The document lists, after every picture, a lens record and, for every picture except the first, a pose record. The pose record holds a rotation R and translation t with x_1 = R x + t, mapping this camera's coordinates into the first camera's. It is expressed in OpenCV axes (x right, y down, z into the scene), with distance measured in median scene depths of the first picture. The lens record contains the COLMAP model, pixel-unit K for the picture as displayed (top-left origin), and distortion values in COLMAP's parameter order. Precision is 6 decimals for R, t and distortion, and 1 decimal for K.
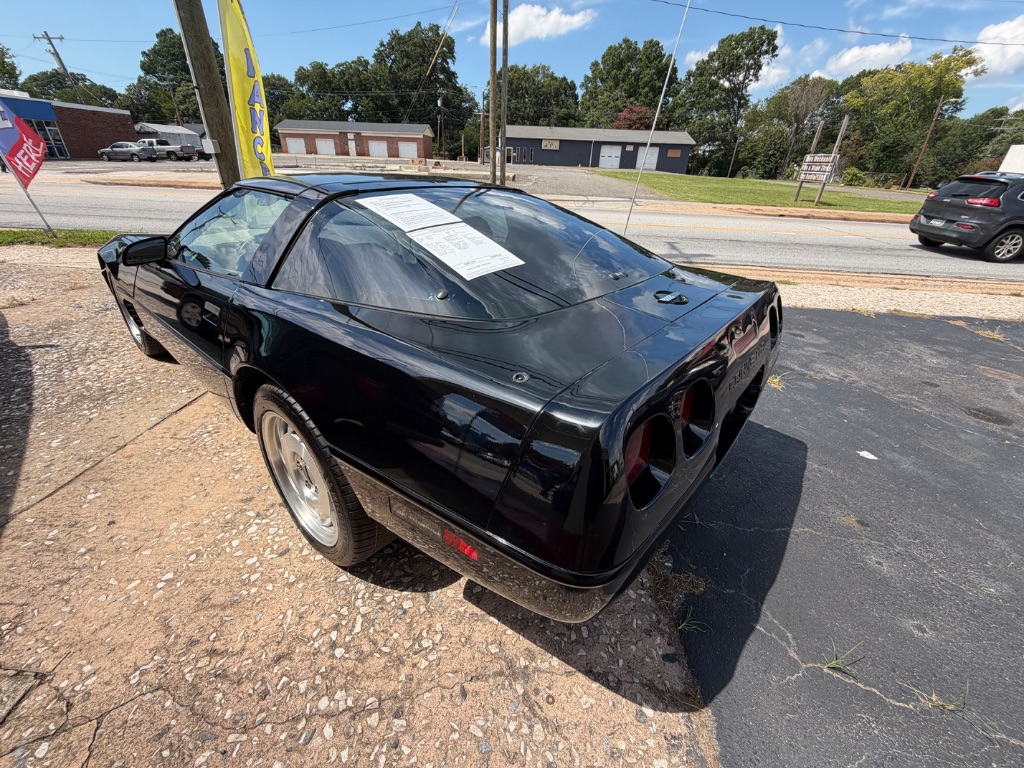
lens RADIAL K [[408.7, 0, 509.6], [0, 408.7, 380.1], [0, 0, 1]] dist [-0.001698, 0.000141]
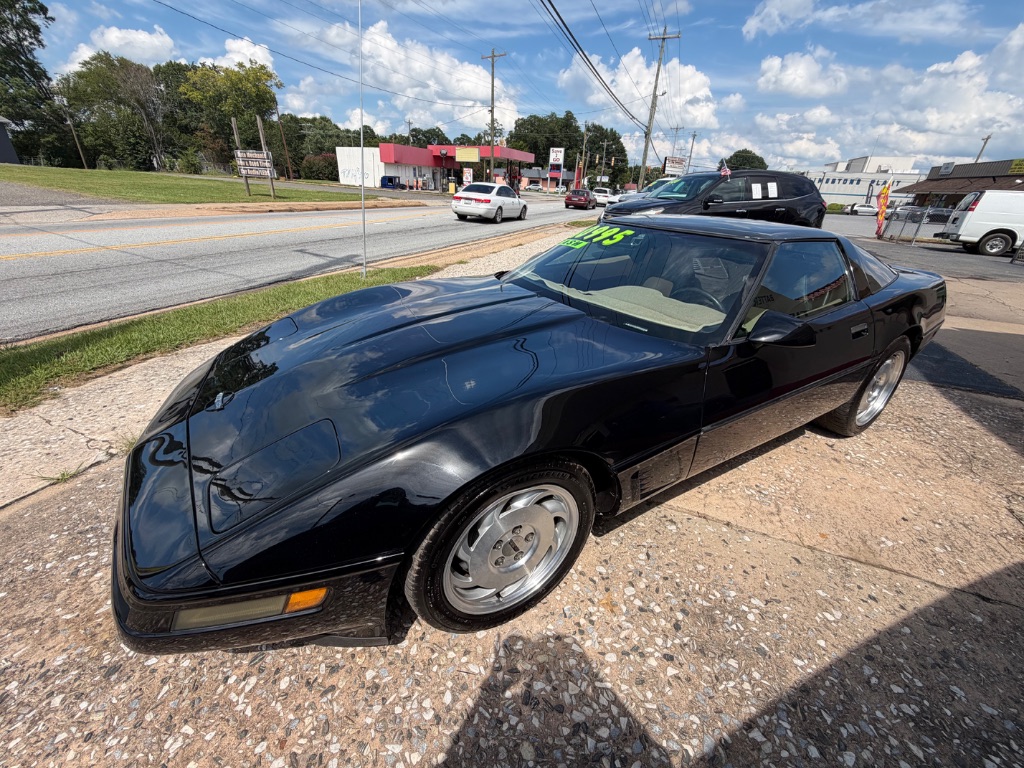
lens RADIAL K [[408.7, 0, 509.6], [0, 408.7, 380.1], [0, 0, 1]] dist [-0.001698, 0.000141]
pose [[0.334006, -0.431559, 0.837972, -0.174113], [0.415411, 0.865428, 0.280122, -0.066233], [-0.846093, 0.254540, 0.468333, 0.104103]]
